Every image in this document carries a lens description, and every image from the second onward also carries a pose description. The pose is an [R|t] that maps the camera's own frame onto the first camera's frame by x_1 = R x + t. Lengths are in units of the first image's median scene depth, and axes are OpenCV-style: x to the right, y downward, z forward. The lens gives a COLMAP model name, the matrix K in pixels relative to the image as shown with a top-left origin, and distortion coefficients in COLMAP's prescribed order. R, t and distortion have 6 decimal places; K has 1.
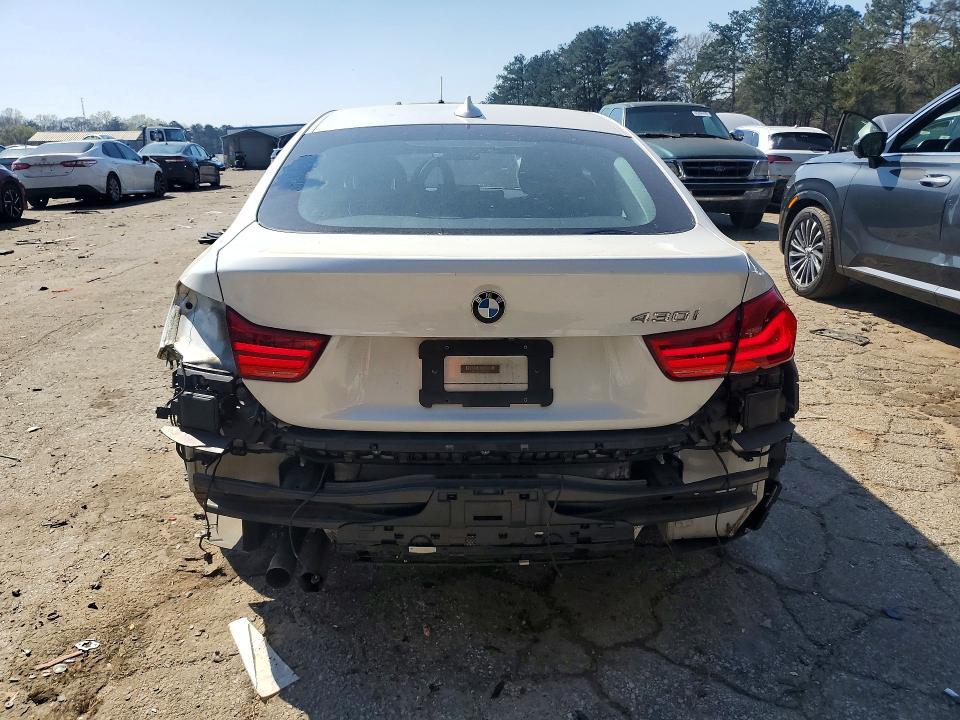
lens RADIAL K [[794.6, 0, 479.4], [0, 794.6, 360.8], [0, 0, 1]] dist [-0.013630, 0.008183]
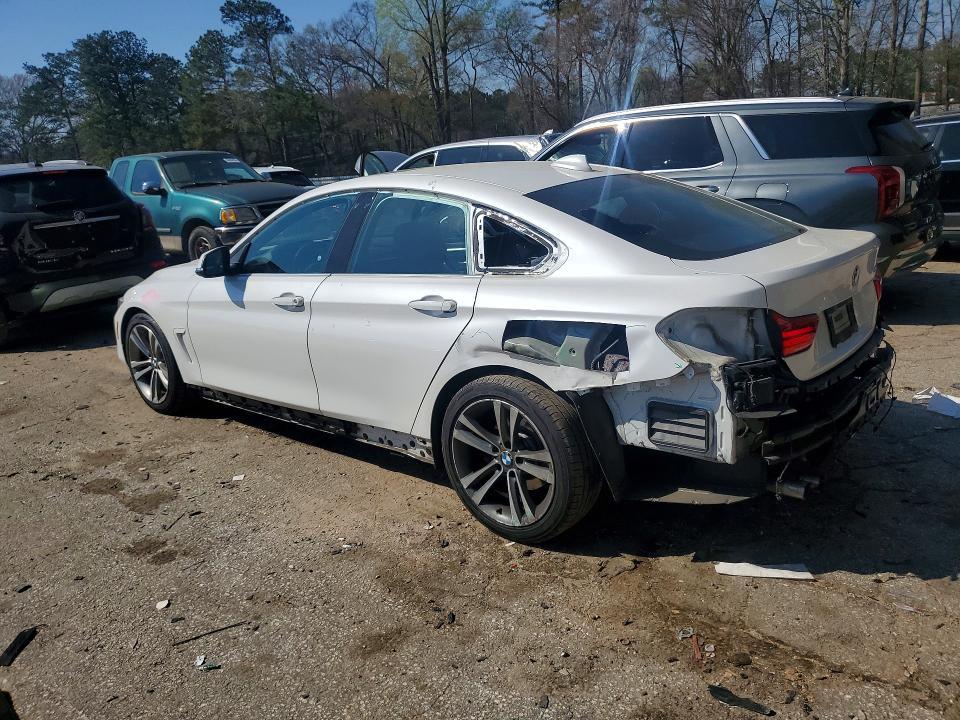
lens RADIAL K [[794.6, 0, 479.0], [0, 794.6, 359.8], [0, 0, 1]] dist [-0.013630, 0.008183]
pose [[0.644595, -0.231447, 0.728649, -0.134230], [0.264554, 0.961721, 0.071444, -0.017978], [-0.717293, 0.146715, 0.681151, 0.033713]]
